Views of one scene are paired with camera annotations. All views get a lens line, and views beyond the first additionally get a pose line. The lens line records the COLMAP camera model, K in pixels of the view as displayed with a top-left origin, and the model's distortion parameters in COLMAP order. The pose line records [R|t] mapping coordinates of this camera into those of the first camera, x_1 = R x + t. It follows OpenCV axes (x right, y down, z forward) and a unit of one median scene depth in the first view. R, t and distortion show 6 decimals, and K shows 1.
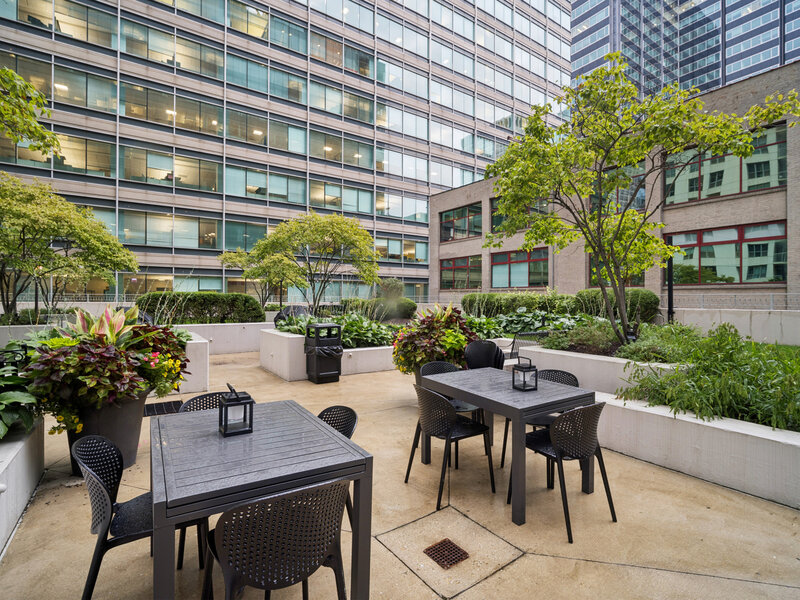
lens RADIAL K [[393.8, 0, 402.5], [0, 393.8, 301.6], [0, 0, 1]] dist [-0.012749, 0.002902]
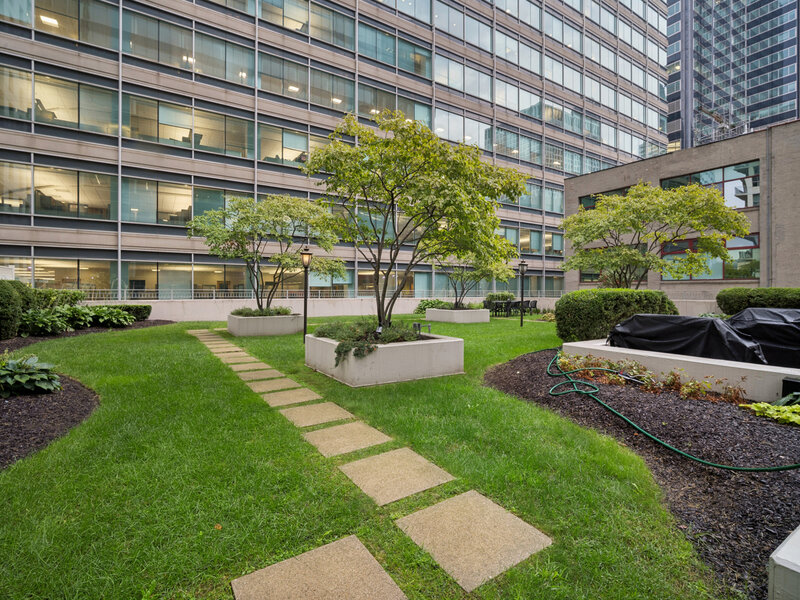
lens RADIAL K [[393.8, 0, 399.0], [0, 393.8, 295.3], [0, 0, 1]] dist [-0.012749, 0.002902]
pose [[0.999372, -0.000960, -0.035429, -0.311384], [0.001075, 0.999994, 0.003211, -0.006045], [0.035426, -0.003247, 0.999367, 0.096061]]
